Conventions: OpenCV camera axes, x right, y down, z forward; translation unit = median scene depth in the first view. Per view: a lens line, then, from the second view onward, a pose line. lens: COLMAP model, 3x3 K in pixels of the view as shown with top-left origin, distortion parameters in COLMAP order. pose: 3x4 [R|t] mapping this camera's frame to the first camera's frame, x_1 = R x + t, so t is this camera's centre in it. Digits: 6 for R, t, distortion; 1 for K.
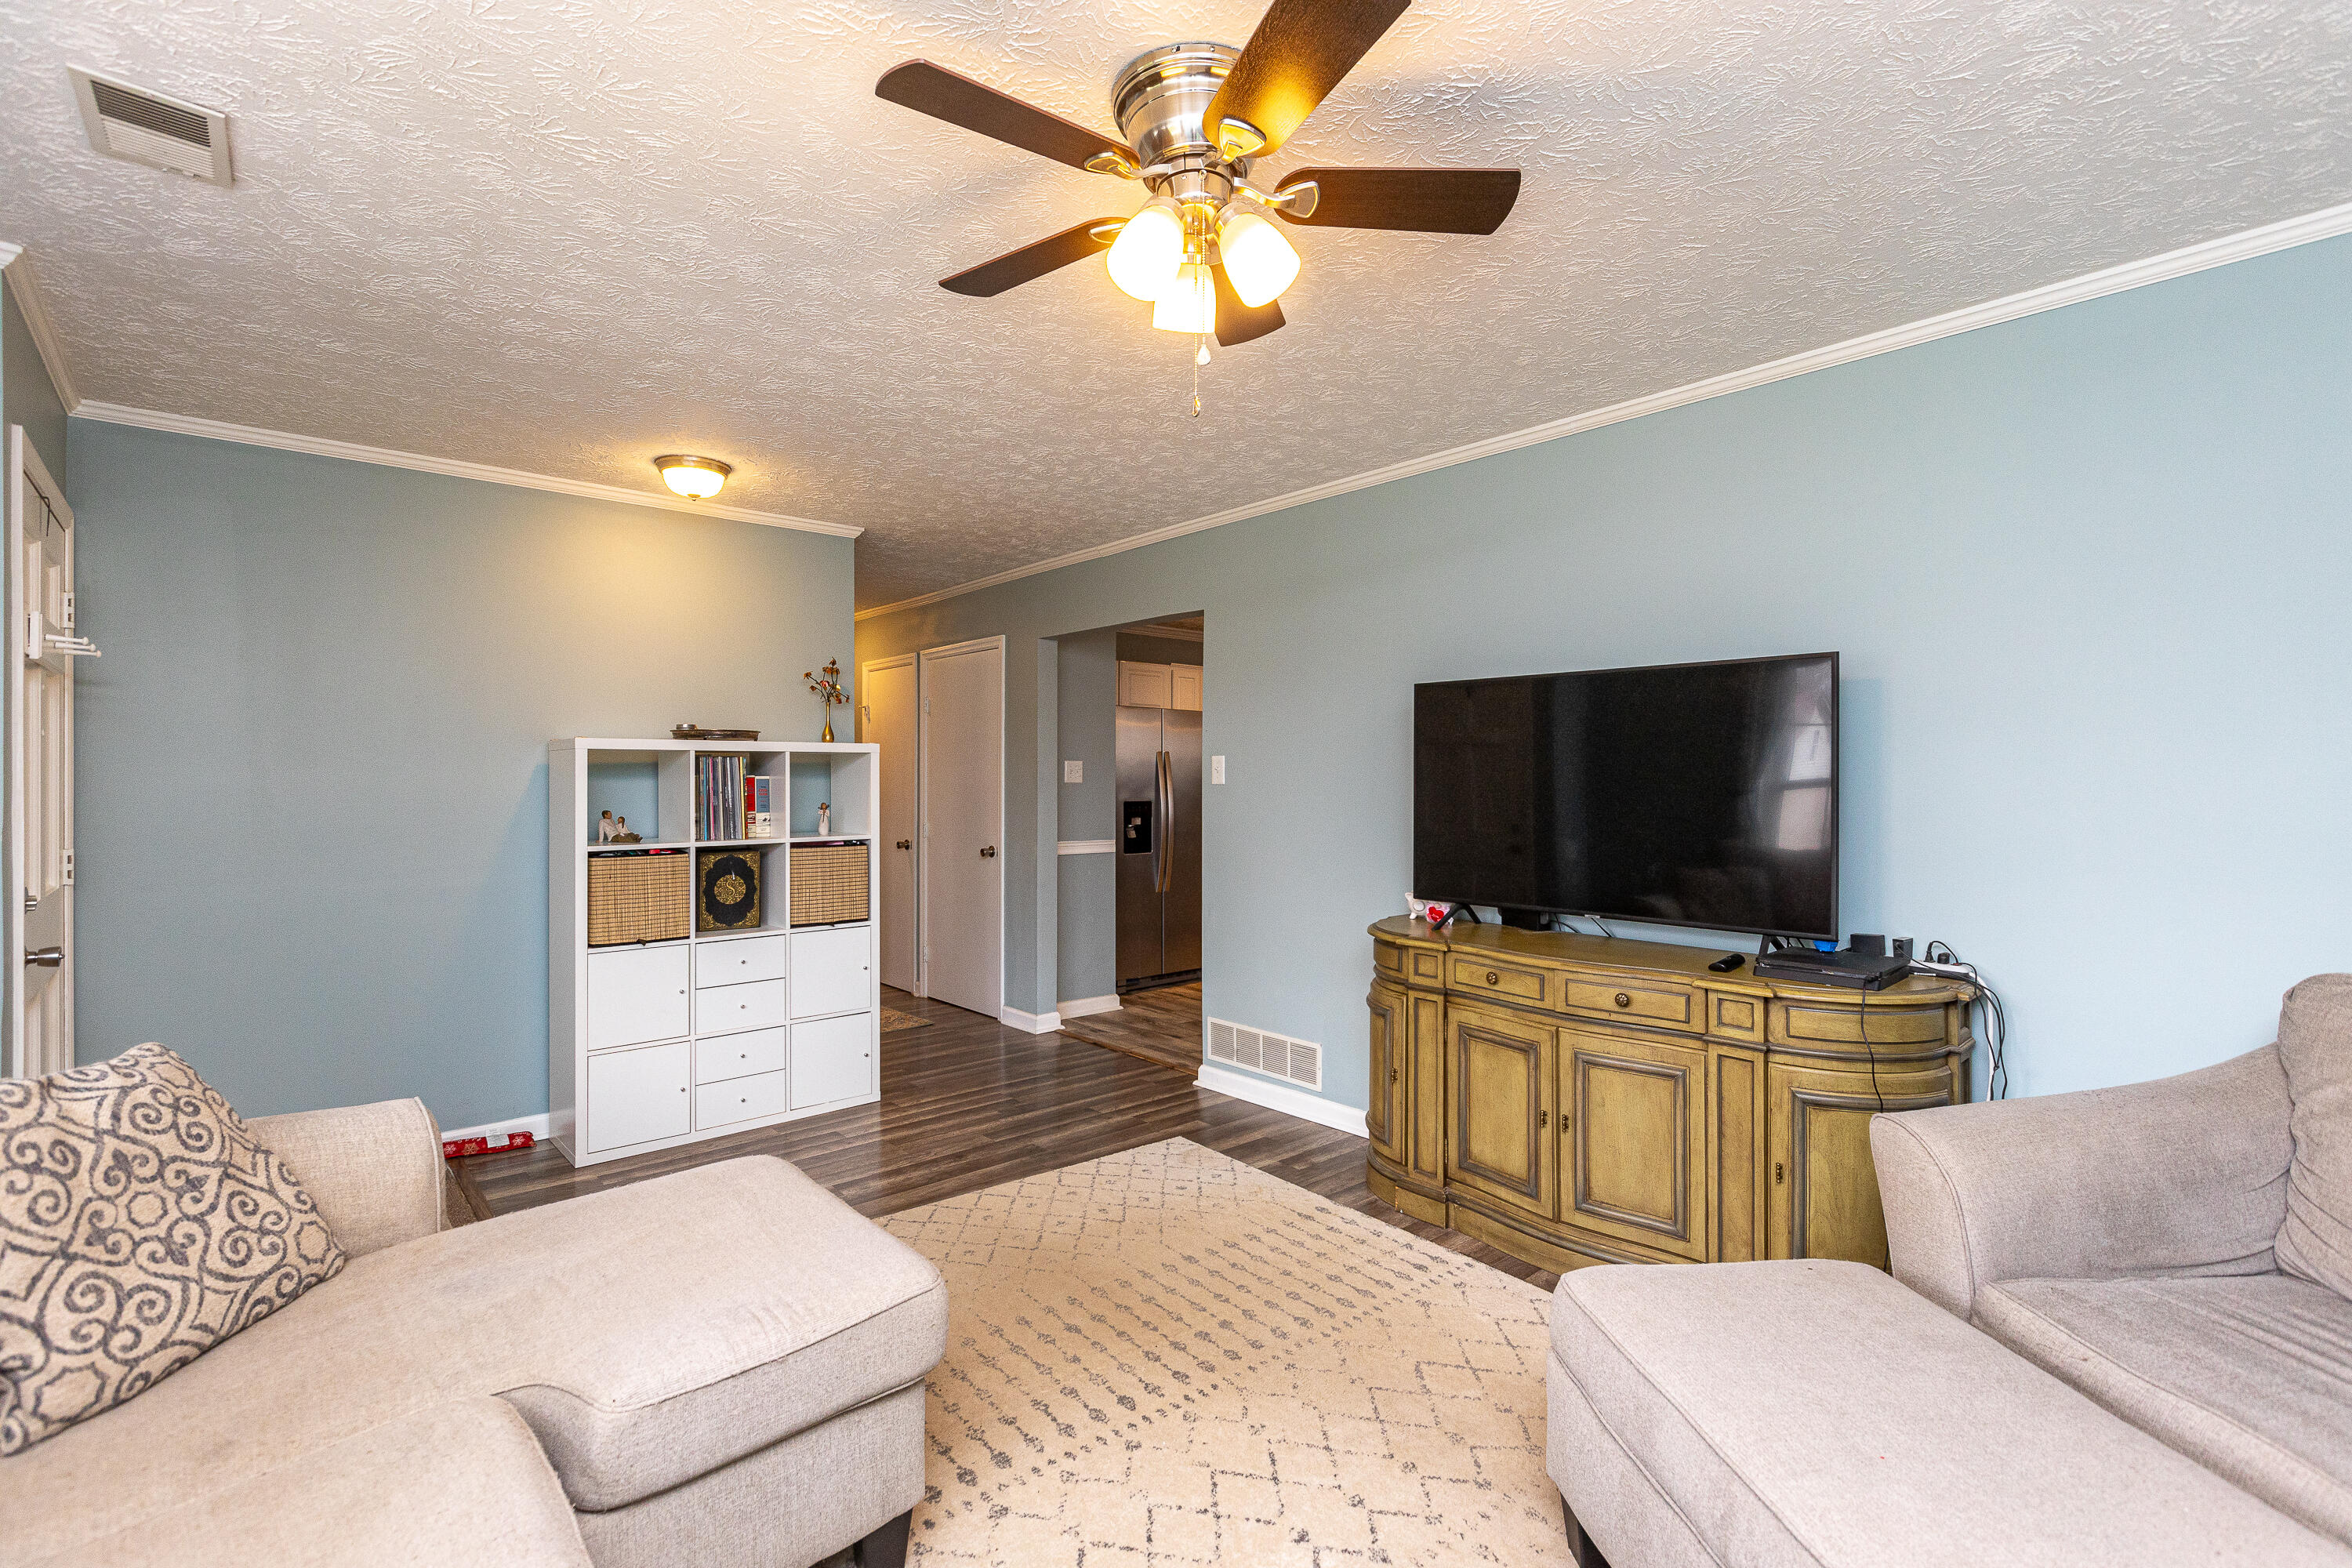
lens RADIAL K [[1073.9, 0, 1184.2], [0, 1073.9, 787.4], [0, 0, 1]] dist [0.000279, 0.000313]
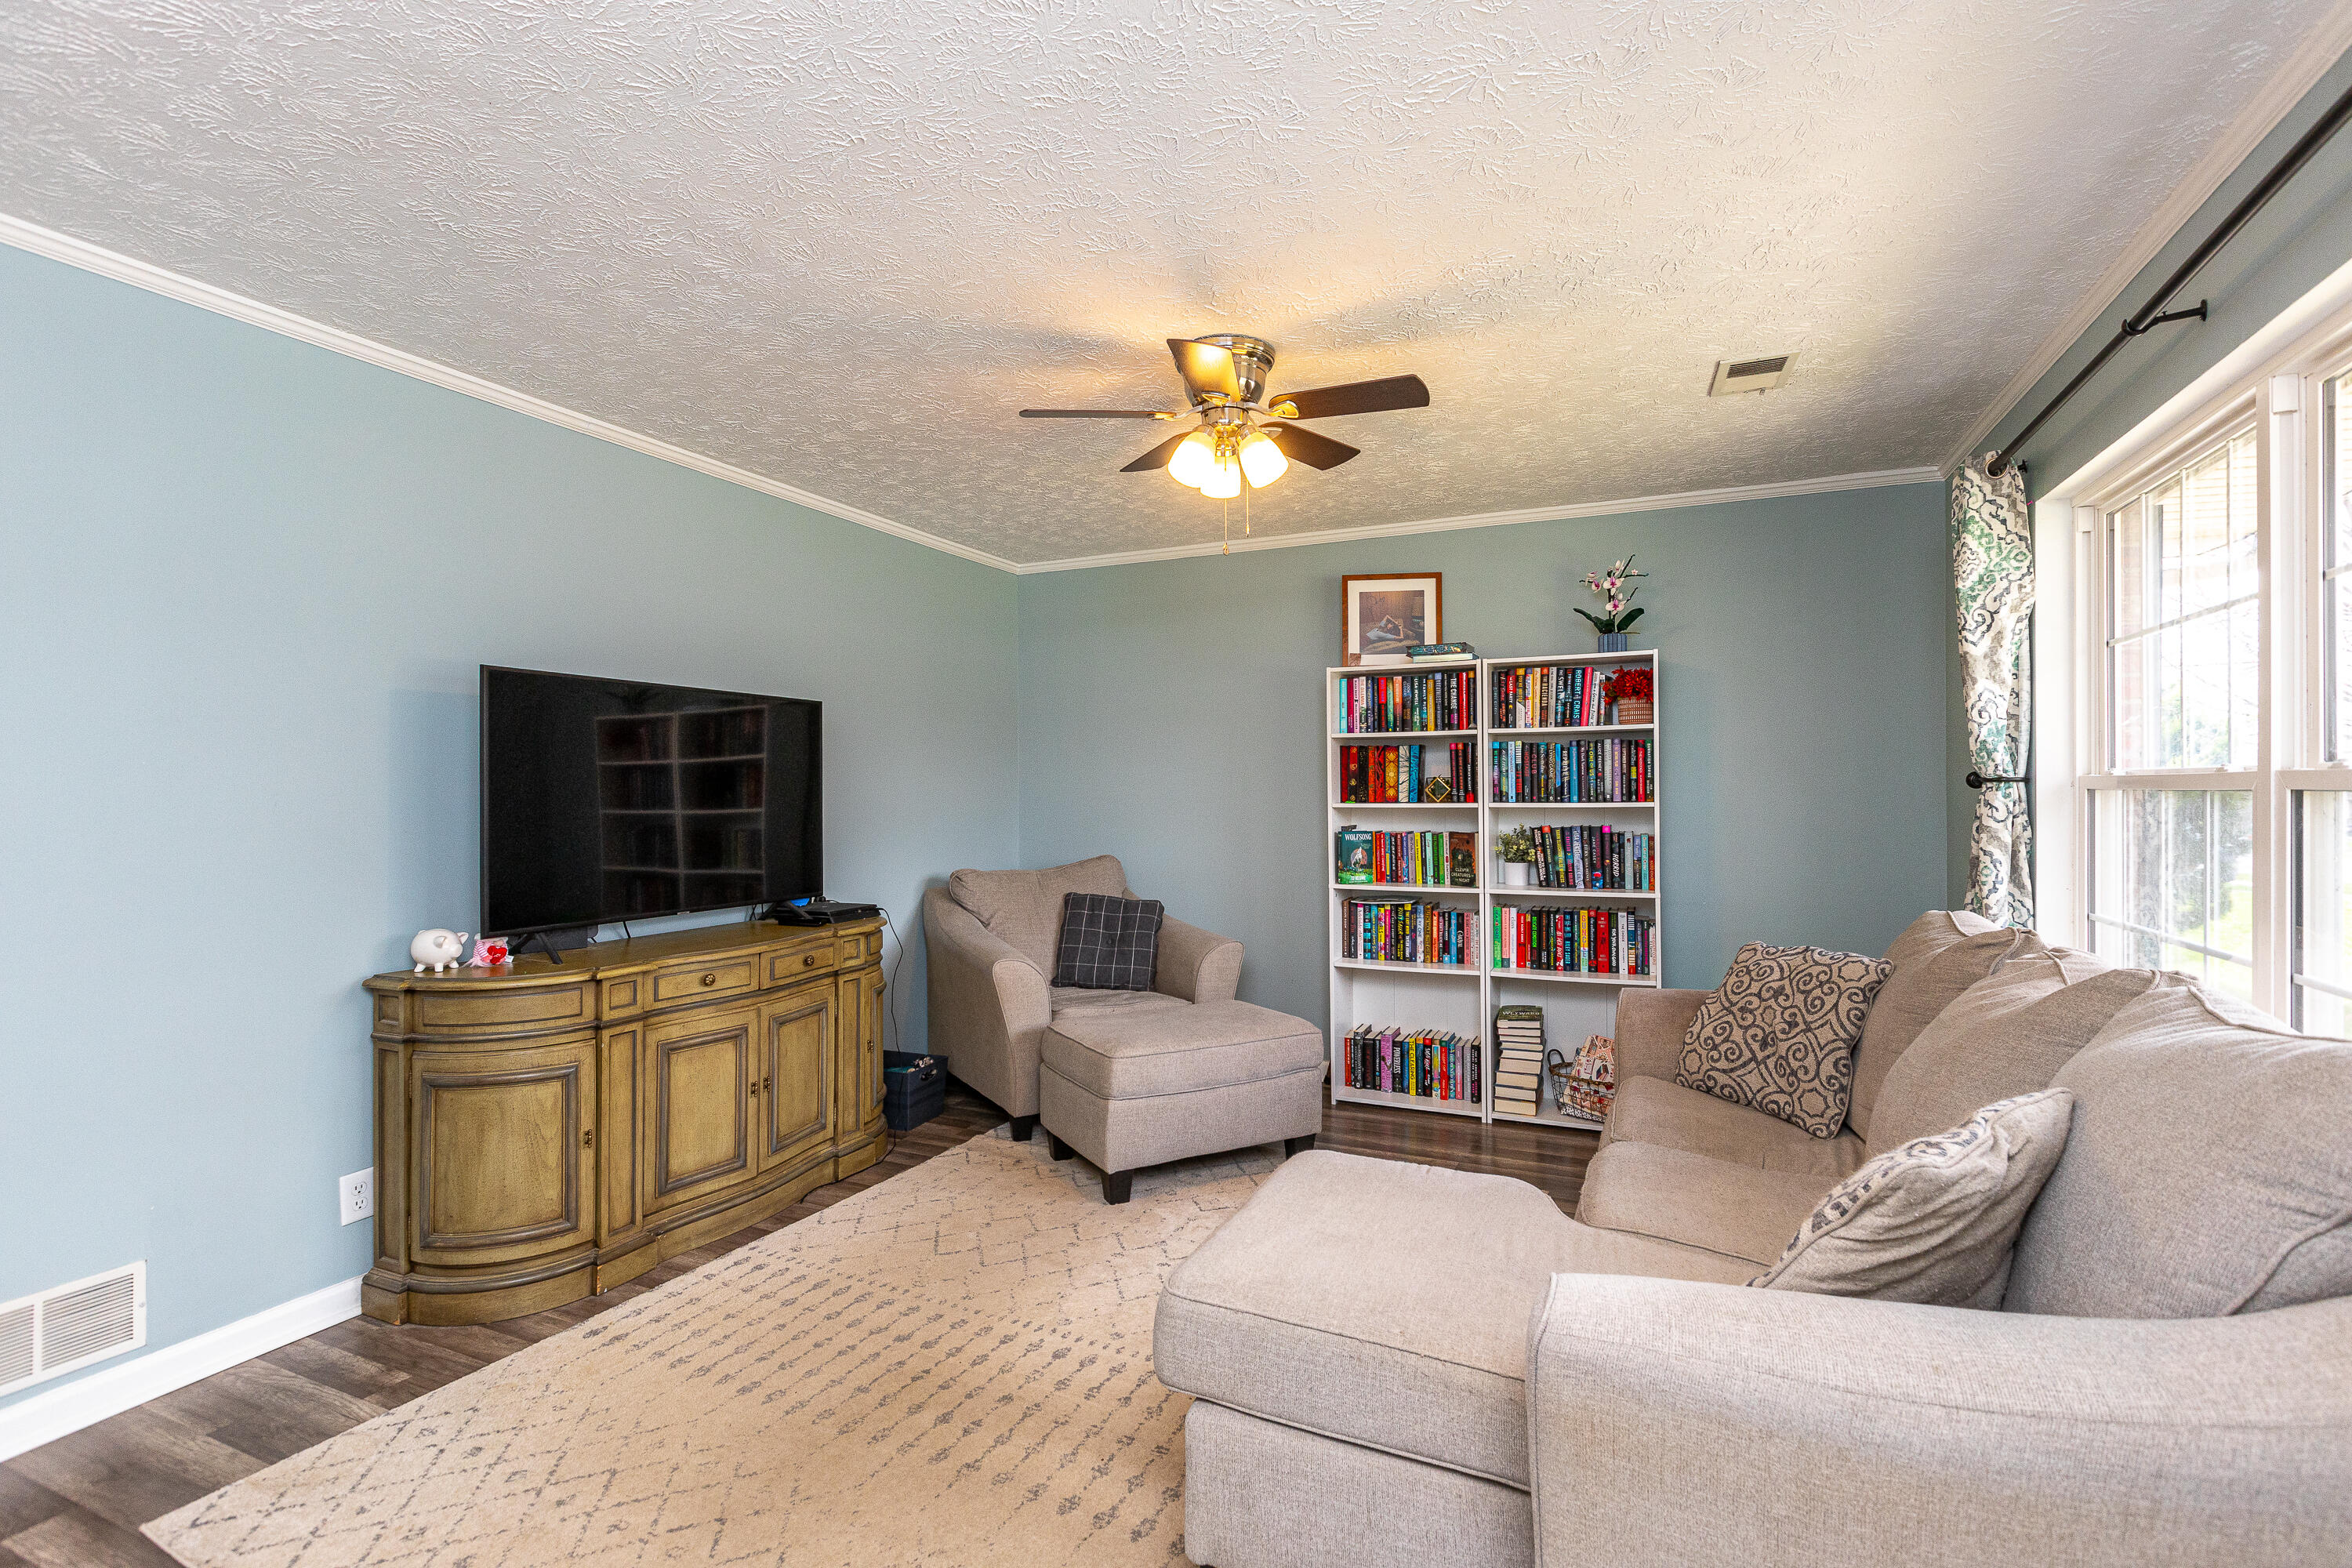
lens RADIAL K [[1073.9, 0, 1184.2], [0, 1073.9, 787.4], [0, 0, 1]] dist [0.000279, 0.000313]
pose [[-0.420973, 0.004856, 0.907060, -0.831457], [0.009345, 0.999956, -0.001016, -0.001098], [-0.907025, 0.008049, -0.421000, 1.012648]]
